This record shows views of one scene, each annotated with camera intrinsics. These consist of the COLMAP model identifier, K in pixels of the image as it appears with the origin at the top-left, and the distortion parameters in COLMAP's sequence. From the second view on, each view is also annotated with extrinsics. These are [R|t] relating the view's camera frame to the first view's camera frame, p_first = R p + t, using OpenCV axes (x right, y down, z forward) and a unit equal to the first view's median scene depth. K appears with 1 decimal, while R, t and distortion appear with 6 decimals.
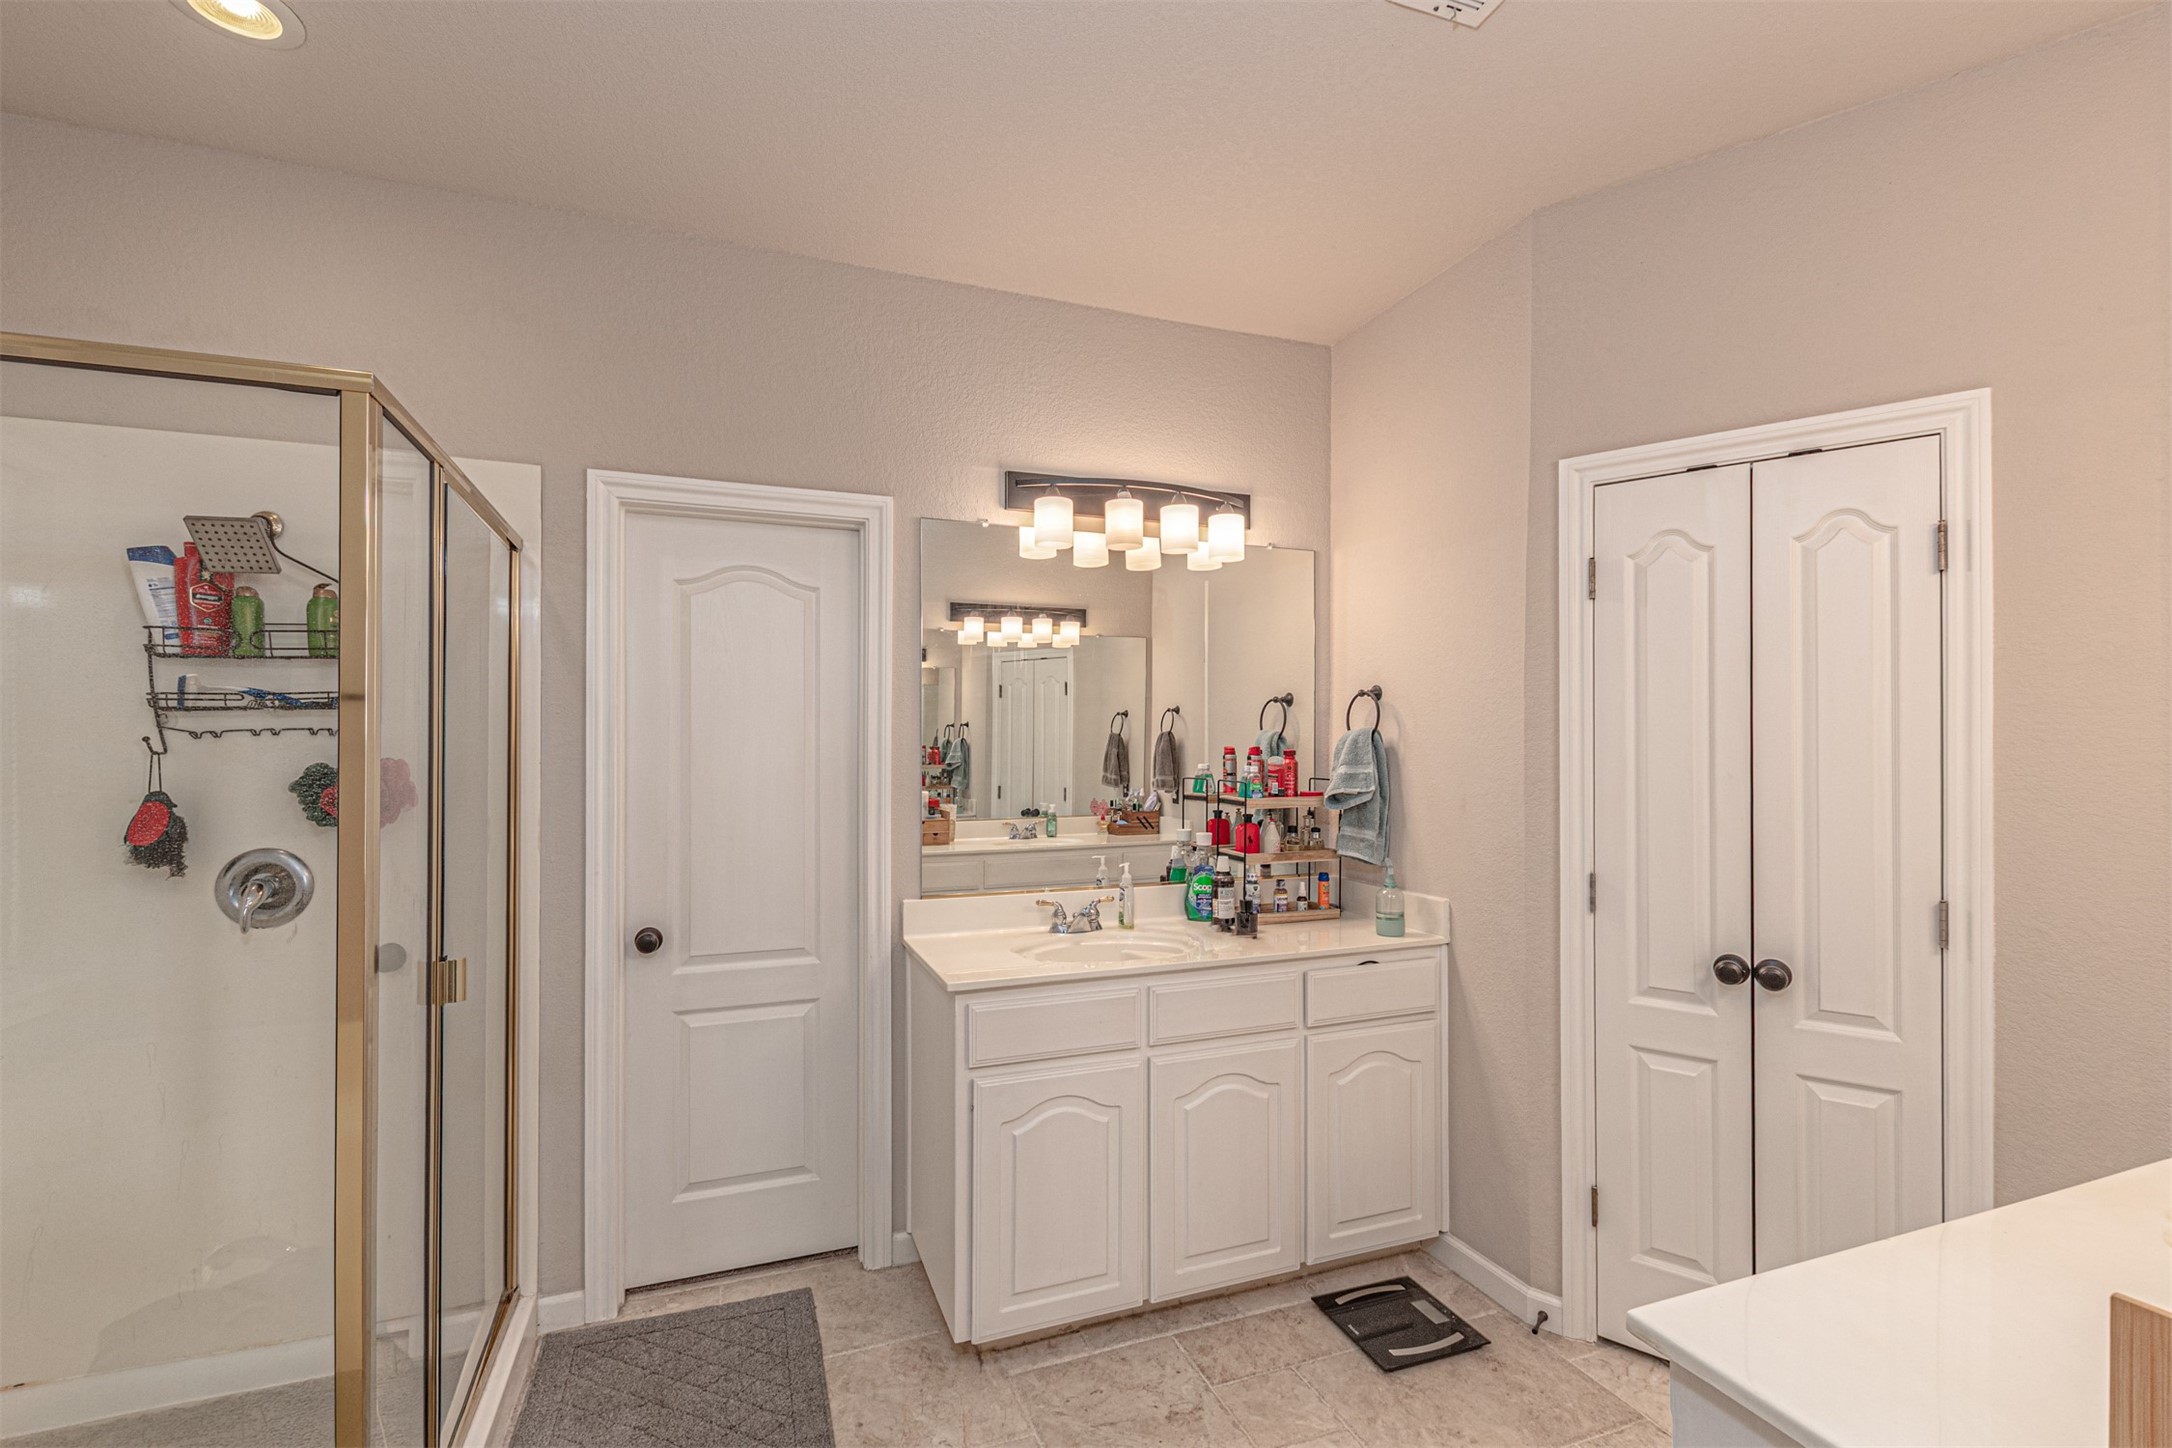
lens RADIAL K [[963.3, 0, 1086.0], [0, 963.3, 724.0], [0, 0, 1]] dist [-0.001584, 0.000159]
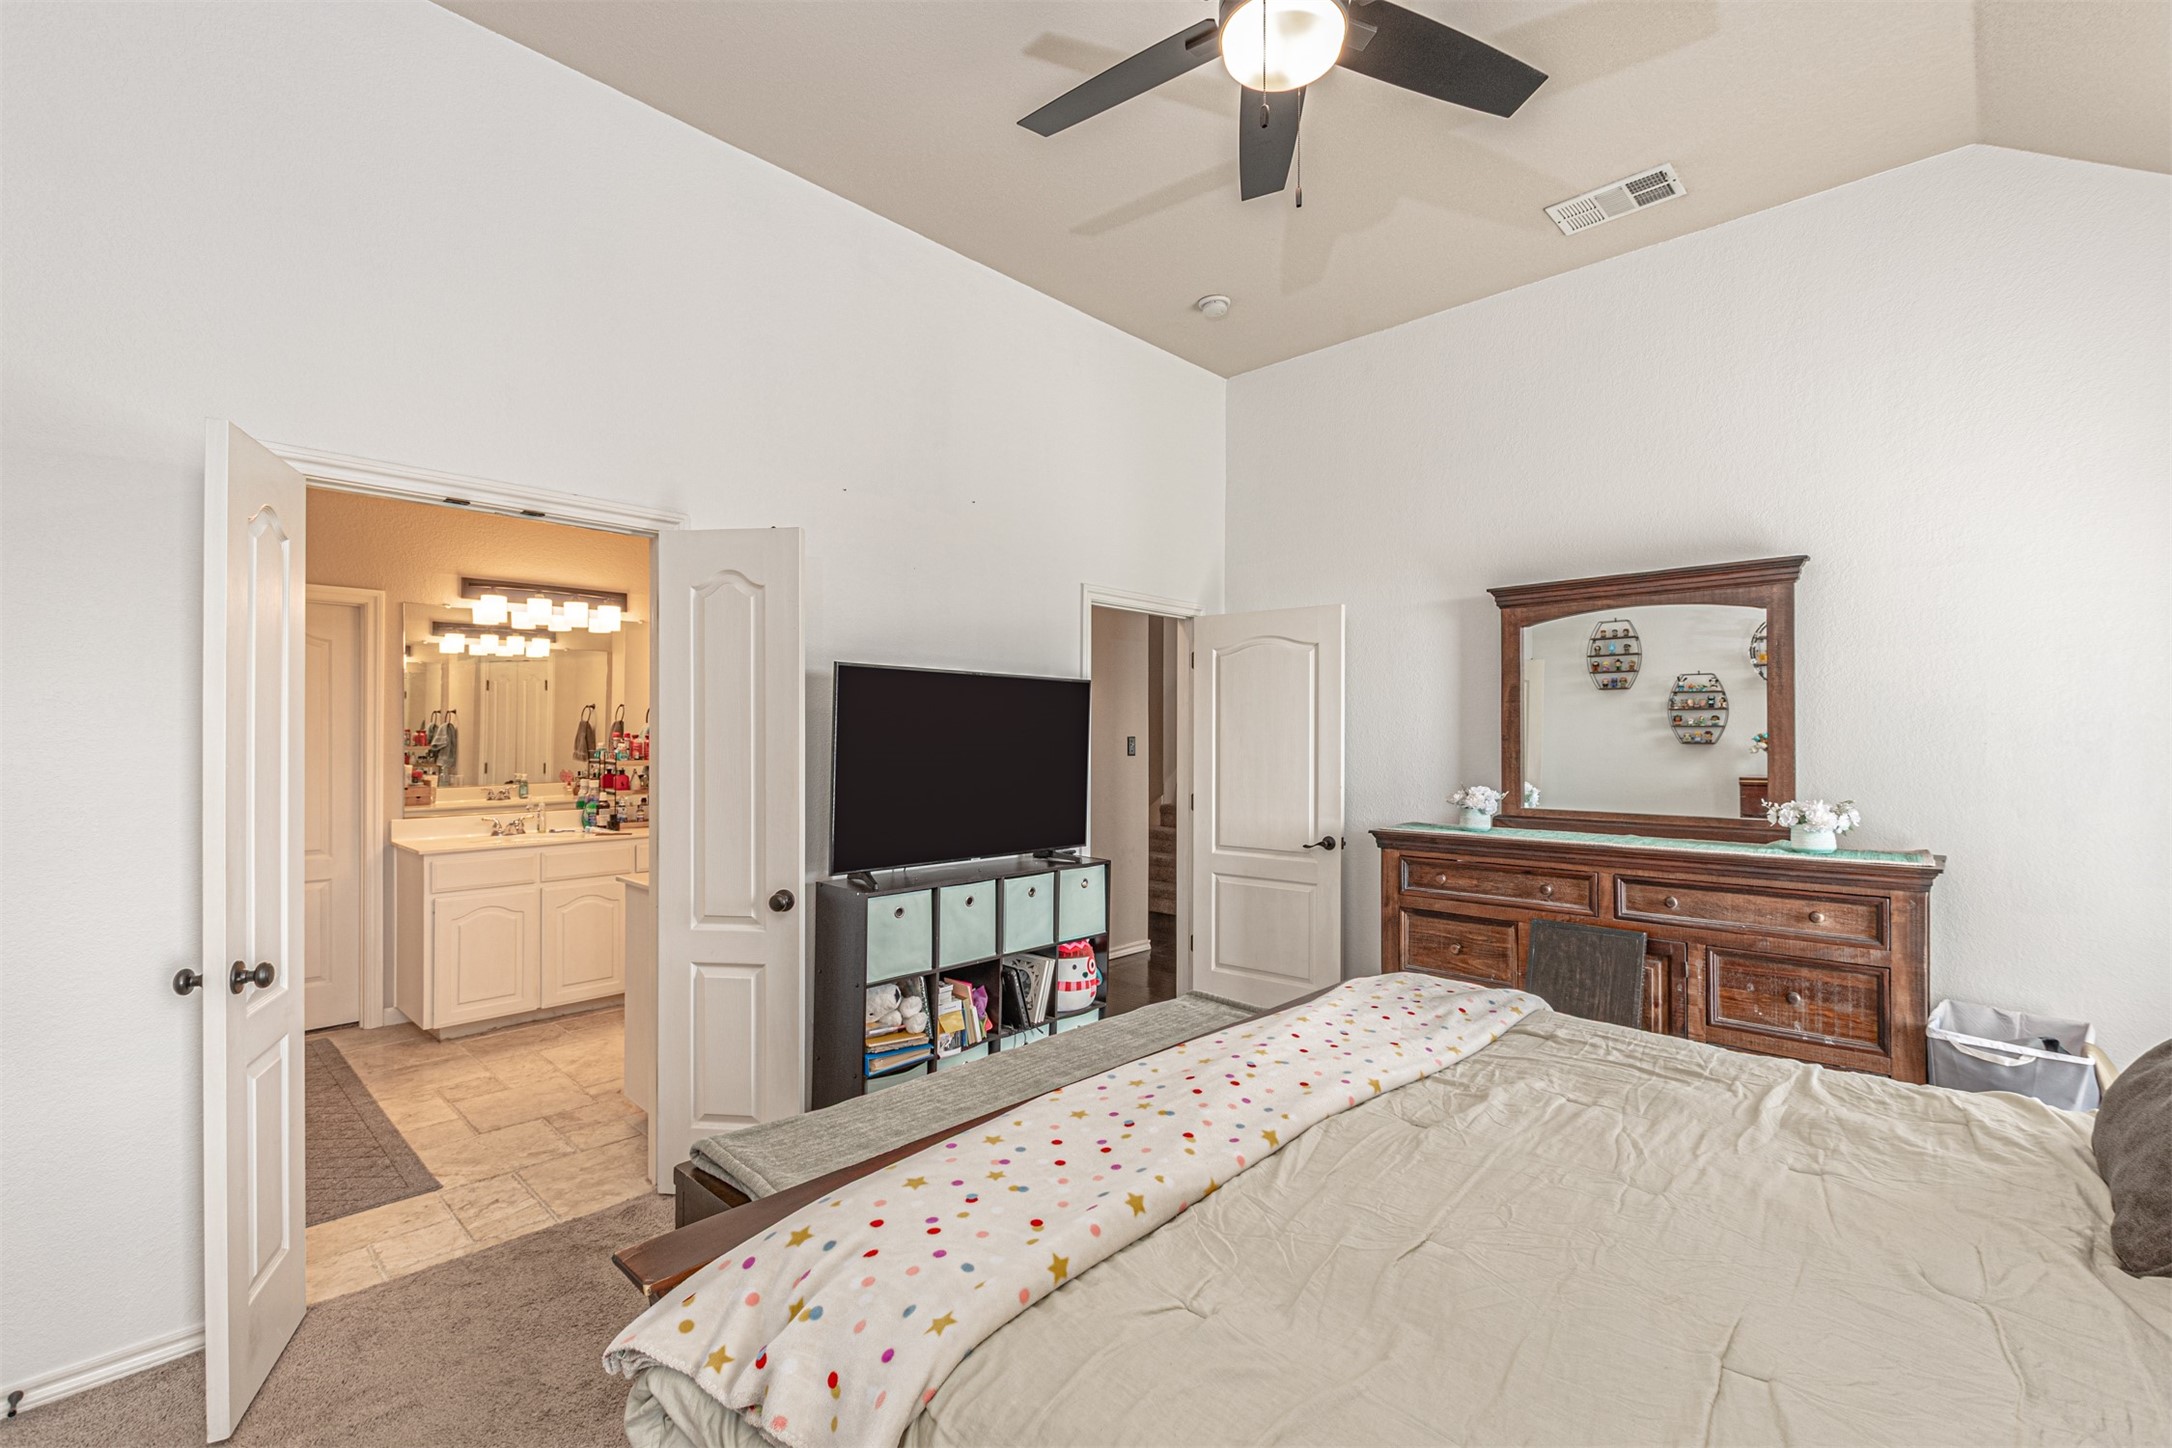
lens RADIAL K [[924.7, 0, 1086.0], [0, 924.7, 724.0], [0, 0, 1]] dist [0.000831, 0.000151]
pose [[0.895060, 0.001333, 0.445943, 0.098882], [-0.010242, 0.999793, 0.017568, -0.019035], [-0.445827, -0.020292, 0.894889, -0.551678]]
